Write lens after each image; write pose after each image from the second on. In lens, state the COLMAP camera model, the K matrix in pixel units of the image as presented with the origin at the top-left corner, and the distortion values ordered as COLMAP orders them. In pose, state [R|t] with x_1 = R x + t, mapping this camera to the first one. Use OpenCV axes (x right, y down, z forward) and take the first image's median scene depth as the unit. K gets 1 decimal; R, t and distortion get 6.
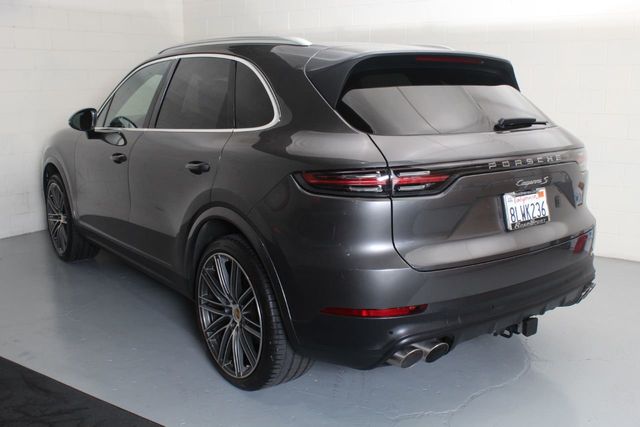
lens RADIAL K [[606.4, 0, 320.0], [0, 606.4, 213.5], [0, 0, 1]] dist [-0.067981, 0.000761]
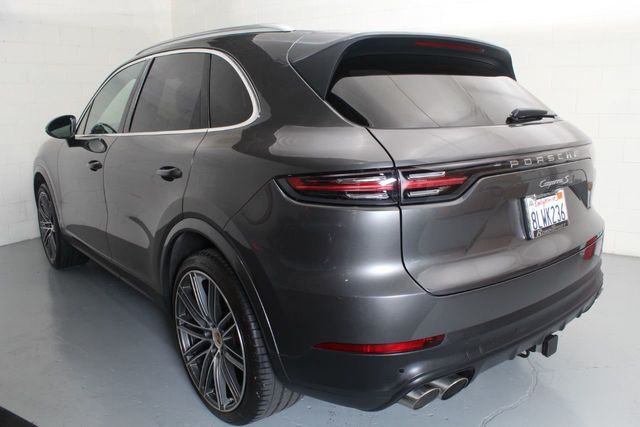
lens RADIAL K [[525.0, 0, 320.0], [0, 525.0, 213.5], [0, 0, 1]] dist [-0.144257, -0.001424]
pose [[0.999219, -0.025039, 0.030566, -0.007274], [0.024771, 0.999652, 0.009101, -0.021072], [-0.030783, -0.008337, 0.999491, 0.264747]]
